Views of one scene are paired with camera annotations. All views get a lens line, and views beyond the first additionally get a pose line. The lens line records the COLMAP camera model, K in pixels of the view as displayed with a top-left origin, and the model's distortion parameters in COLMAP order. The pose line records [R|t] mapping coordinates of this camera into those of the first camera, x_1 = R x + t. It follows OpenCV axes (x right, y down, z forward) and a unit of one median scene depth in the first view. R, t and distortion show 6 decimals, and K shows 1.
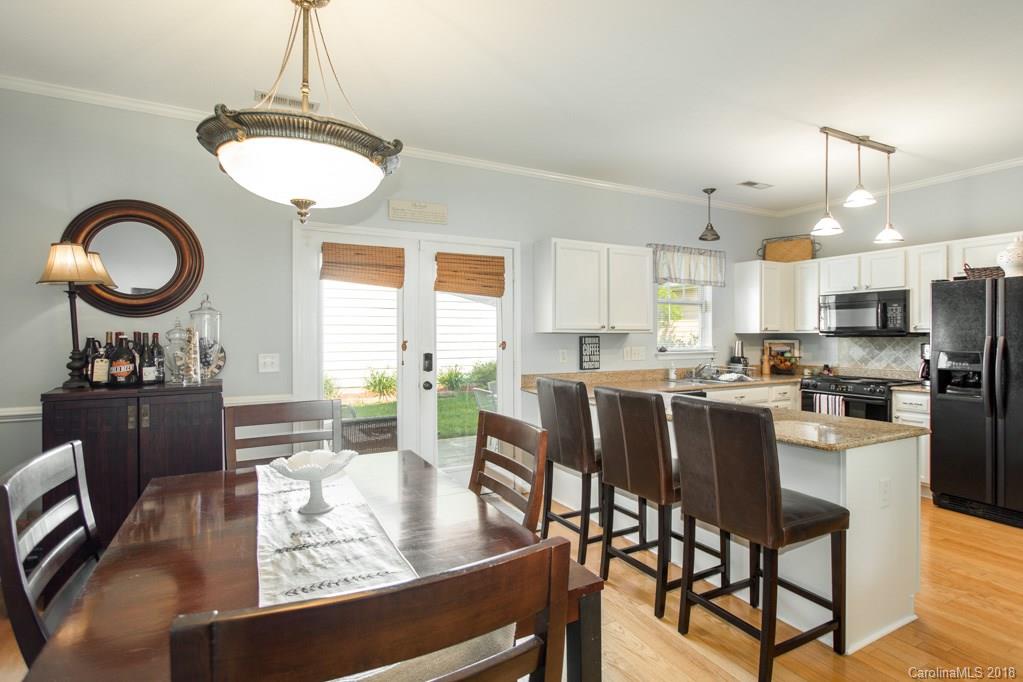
lens RADIAL K [[507.5, 0, 505.8], [0, 507.5, 333.6], [0, 0, 1]] dist [-0.000549, 0.001286]
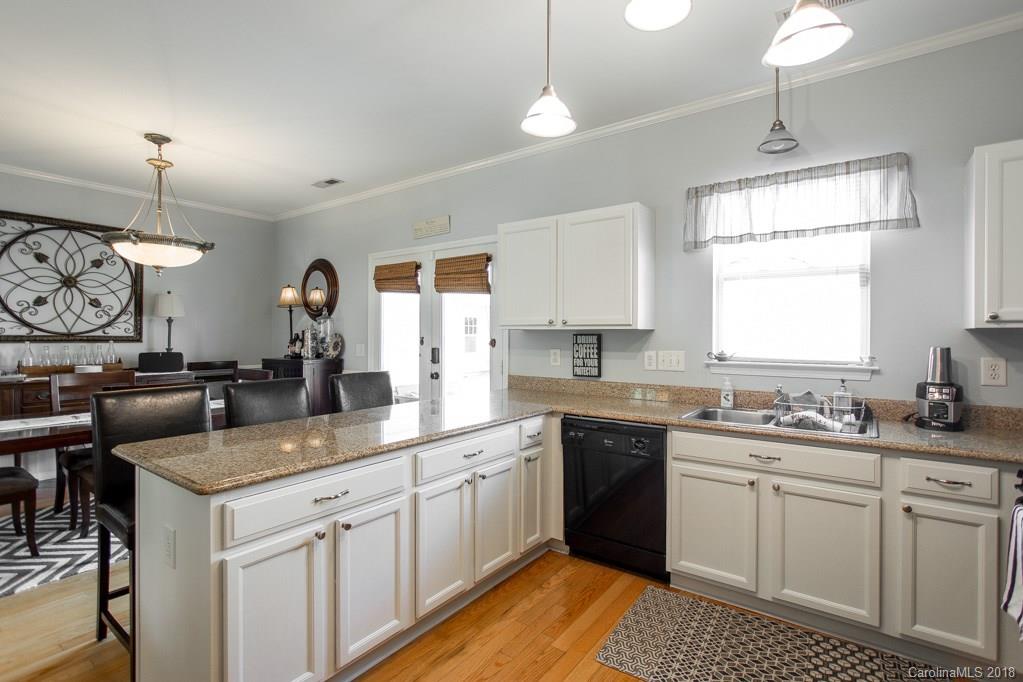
lens RADIAL K [[507.5, 0, 505.8], [0, 507.5, 333.6], [0, 0, 1]] dist [-0.000549, 0.001286]
pose [[0.415546, 0.002519, -0.909568, 0.971859], [-0.001035, 0.999997, 0.002296, 0.003504], [0.909571, -0.000012, 0.415548, 0.674064]]
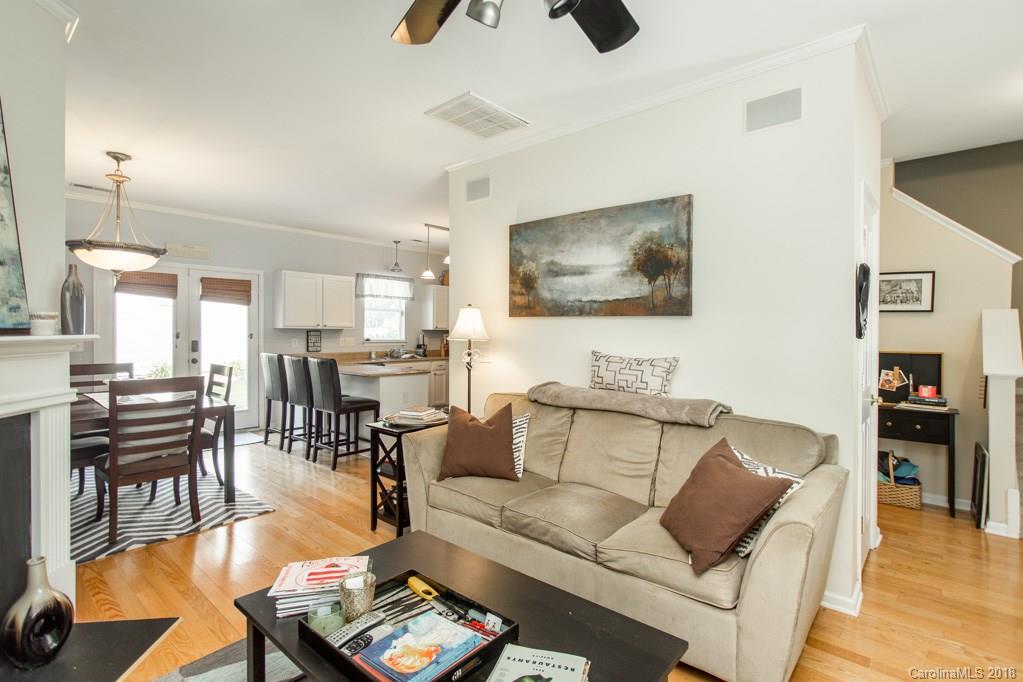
lens RADIAL K [[507.5, 0, 505.8], [0, 507.5, 333.6], [0, 0, 1]] dist [-0.000549, 0.001286]
pose [[0.940556, 0.005287, 0.339599, 0.224762], [-0.008078, 0.999944, 0.006806, -0.001823], [-0.339544, -0.009145, 0.940546, -0.827898]]
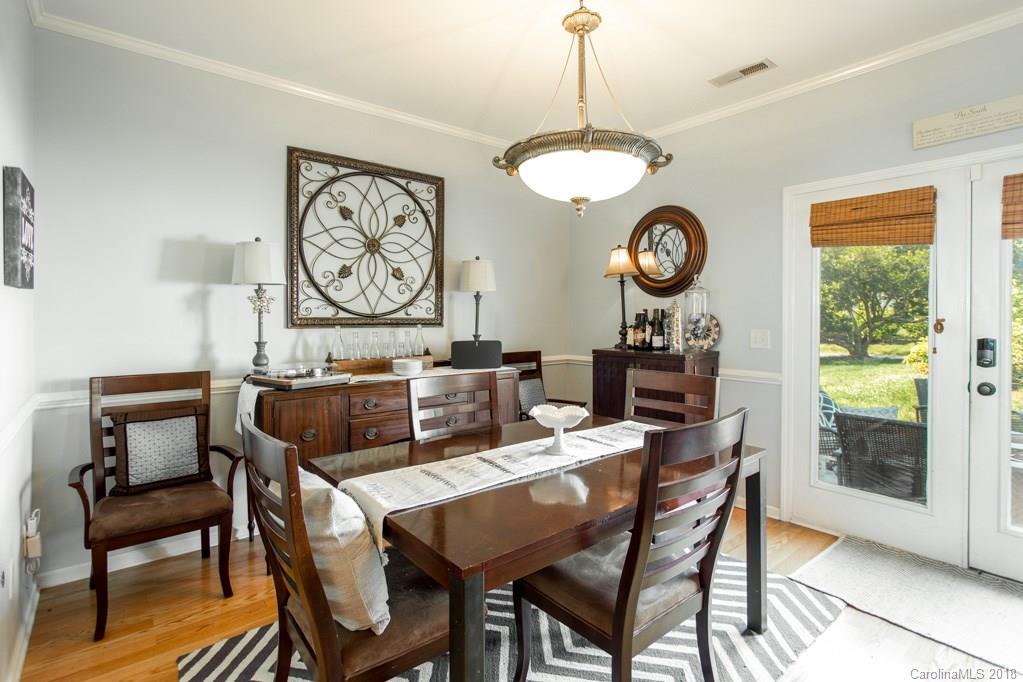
lens RADIAL K [[499.5, 0, 490.0], [0, 499.5, 320.2], [0, 0, 1]] dist [-0.036086, 0.000318]
pose [[0.172560, 0.014883, -0.984887, 0.341556], [0.003486, 0.999870, 0.015721, 0.003557], [0.984993, -0.006146, 0.172486, 0.278010]]
